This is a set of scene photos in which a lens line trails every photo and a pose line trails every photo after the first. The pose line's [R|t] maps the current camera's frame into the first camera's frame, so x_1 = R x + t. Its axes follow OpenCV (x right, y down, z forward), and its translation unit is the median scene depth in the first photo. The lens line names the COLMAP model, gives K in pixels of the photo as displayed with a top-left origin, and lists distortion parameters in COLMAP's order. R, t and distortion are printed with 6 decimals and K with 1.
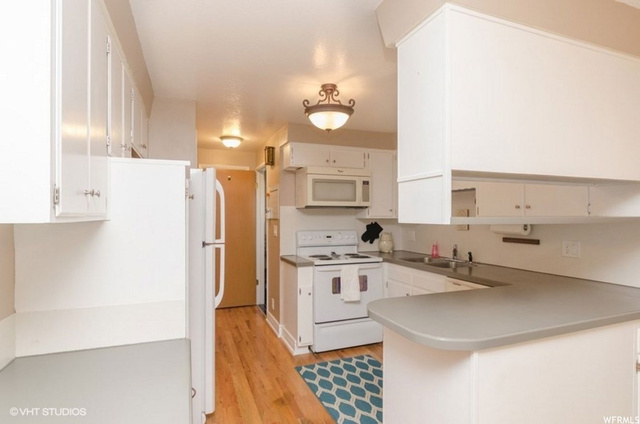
lens RADIAL K [[338.7, 0, 330.0], [0, 338.7, 218.9], [0, 0, 1]] dist [0.004695, -0.002268]
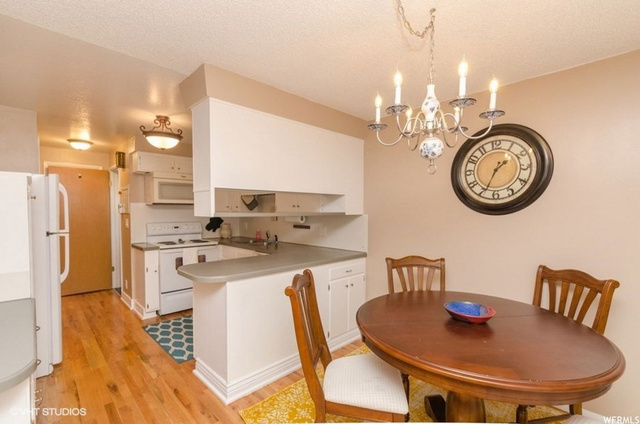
lens RADIAL K [[291.4, 0, 327.3], [0, 291.4, 220.8], [0, 0, 1]] dist [0.001617, -0.000403]
pose [[0.923438, -0.011453, 0.383577, 0.112521], [0.000805, 0.999610, 0.027910, -0.002296], [-0.383747, -0.025465, 0.923087, -0.261858]]
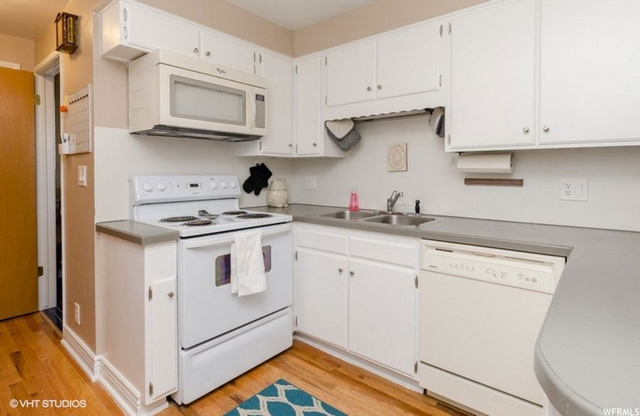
lens RADIAL K [[330.1, 0, 325.7], [0, 330.1, 178.5], [0, 0, 1]] dist [-0.001691, 0.001358]
pose [[0.878569, -0.005510, 0.477583, -0.085351], [0.000491, 0.999943, 0.010632, 0.039026], [-0.477615, -0.009107, 0.878522, 0.426259]]
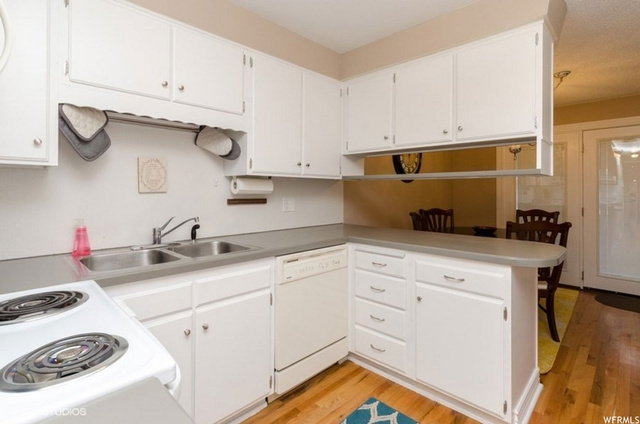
lens RADIAL K [[320.2, 0, 320.9], [0, 320.2, 189.3], [0, 0, 1]] dist [0.005093, 0.000249]
pose [[-0.399779, 0.001047, 0.916611, -0.222500], [0.001003, 0.999999, -0.000705, 0.026804], [-0.916611, 0.000638, -0.399780, 0.919678]]
